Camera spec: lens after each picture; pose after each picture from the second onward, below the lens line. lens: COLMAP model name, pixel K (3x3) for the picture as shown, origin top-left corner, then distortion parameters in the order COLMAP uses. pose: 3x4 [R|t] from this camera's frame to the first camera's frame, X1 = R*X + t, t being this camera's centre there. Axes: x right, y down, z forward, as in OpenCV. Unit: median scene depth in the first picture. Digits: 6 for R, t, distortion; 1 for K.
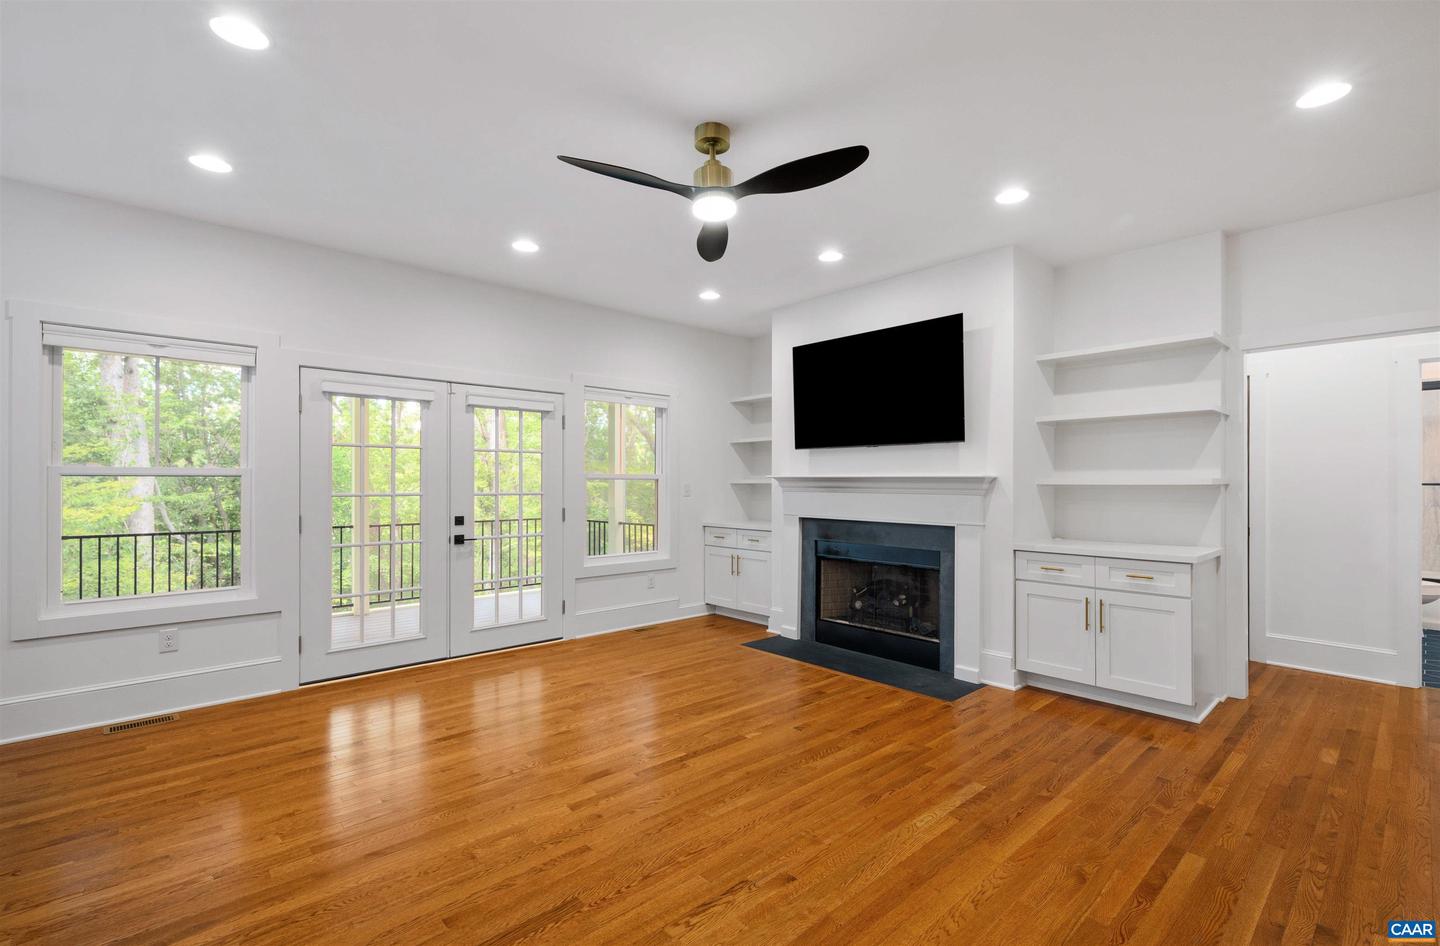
lens RADIAL K [[637.3, 0, 725.4], [0, 637.3, 479.2], [0, 0, 1]] dist [0.003831, -0.000101]
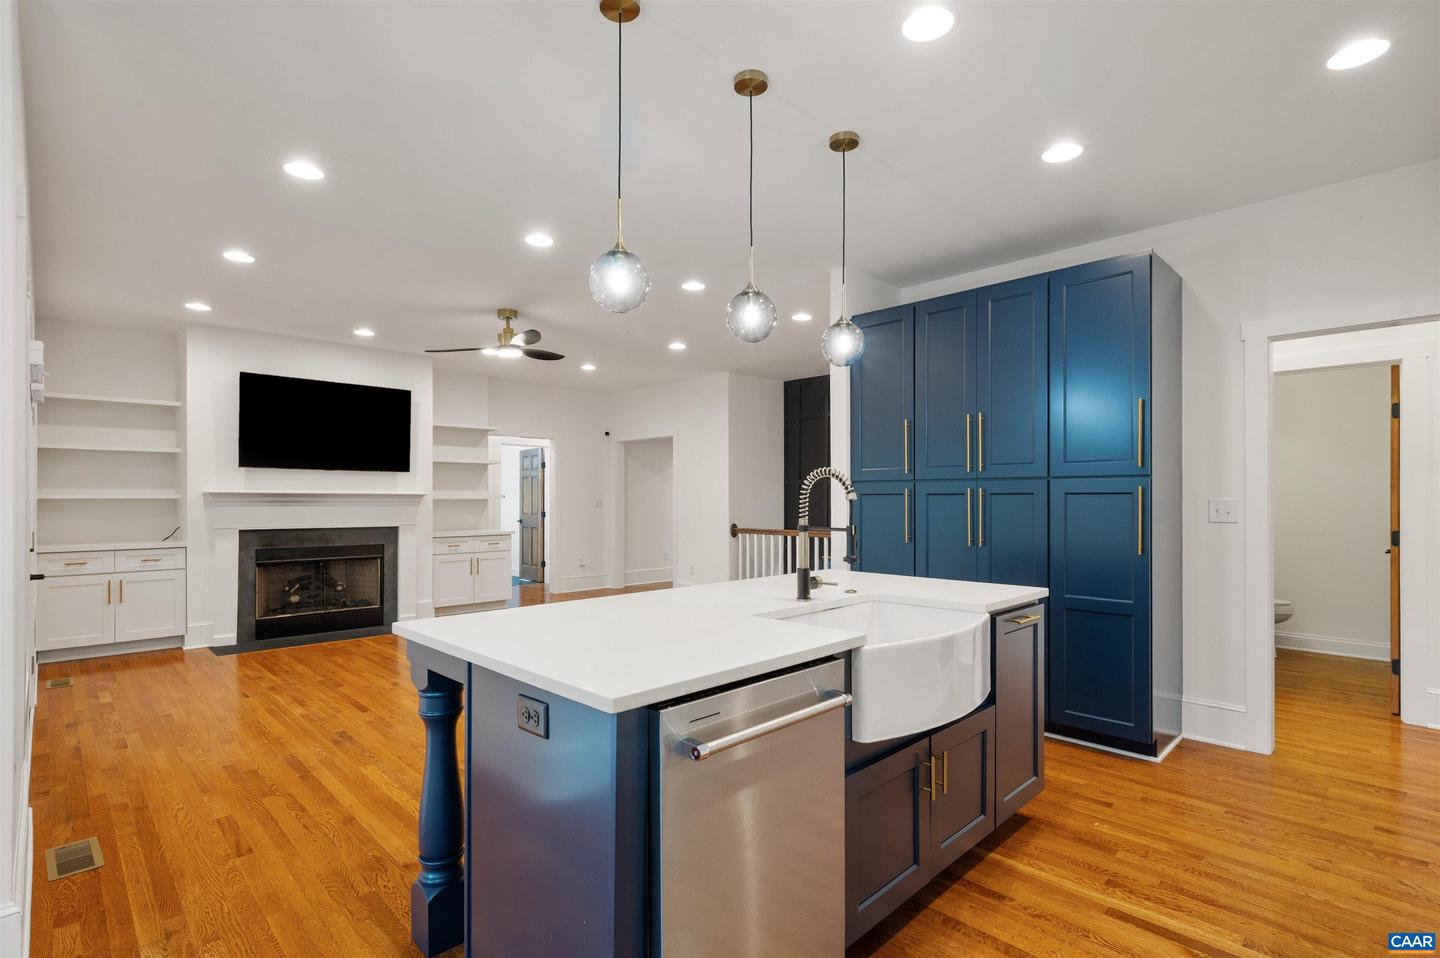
lens RADIAL K [[698.1, 0, 703.0], [0, 698.1, 493.3], [0, 0, 1]] dist [-0.000320, 0.000862]
pose [[-0.008740, 0.006326, 0.999942, -1.280517], [-0.006954, 0.999955, -0.006387, 0.000126], [-0.999938, -0.007010, -0.008695, 0.273105]]
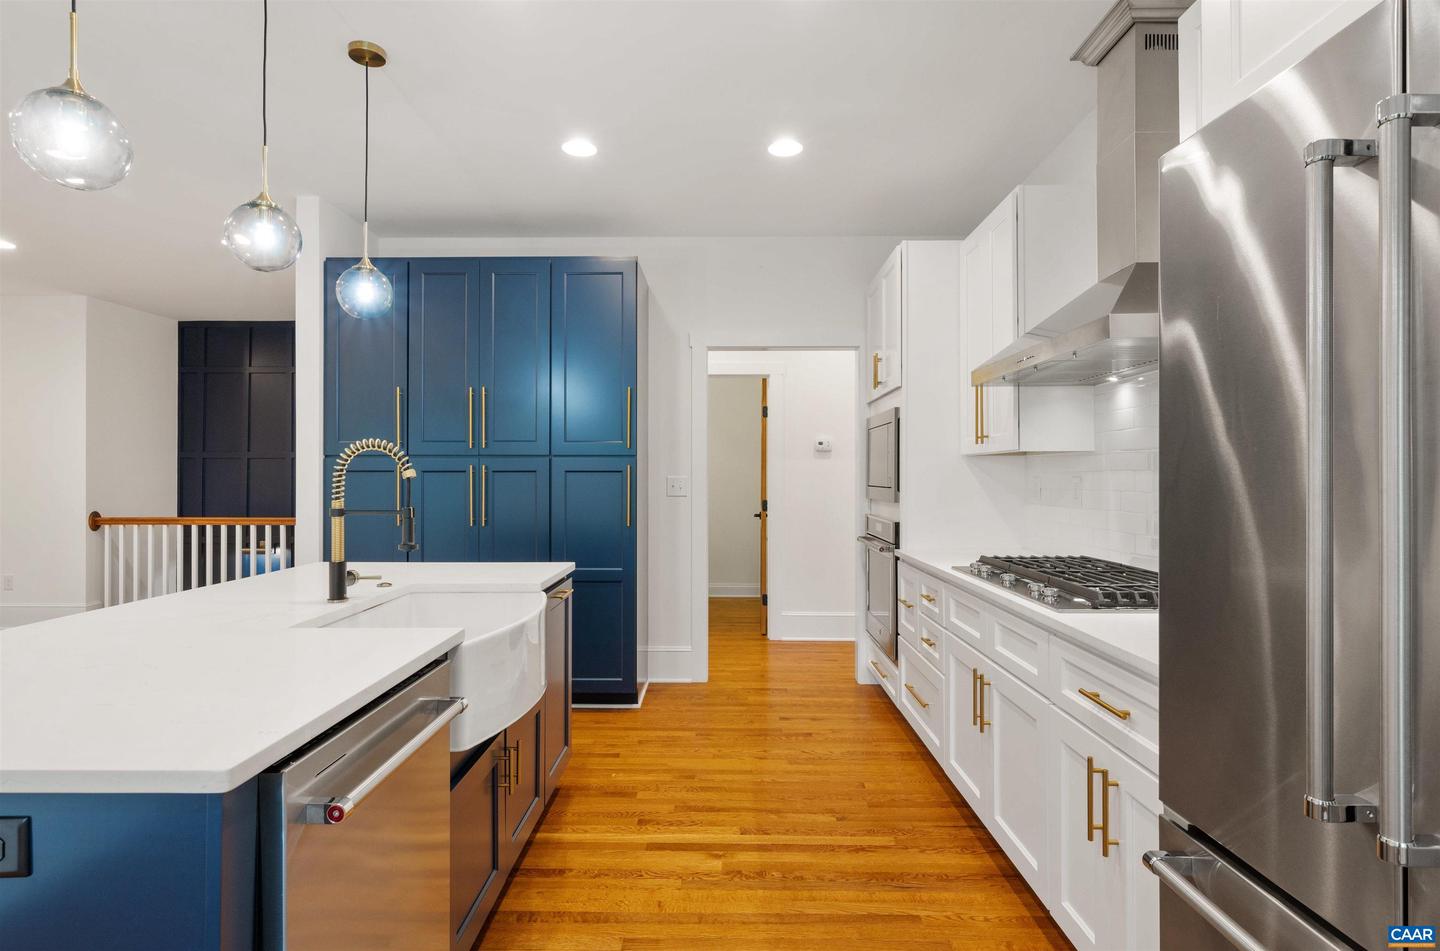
lens RADIAL K [[740.2, 0, 723.5], [0, 740.2, 469.4], [0, 0, 1]] dist [-0.006433, 0.000003]
pose [[-0.722196, 0.005247, 0.691668, -1.234648], [-0.006118, 0.999884, -0.013973, 0.001083], [-0.691661, -0.014323, -0.722080, 0.362167]]
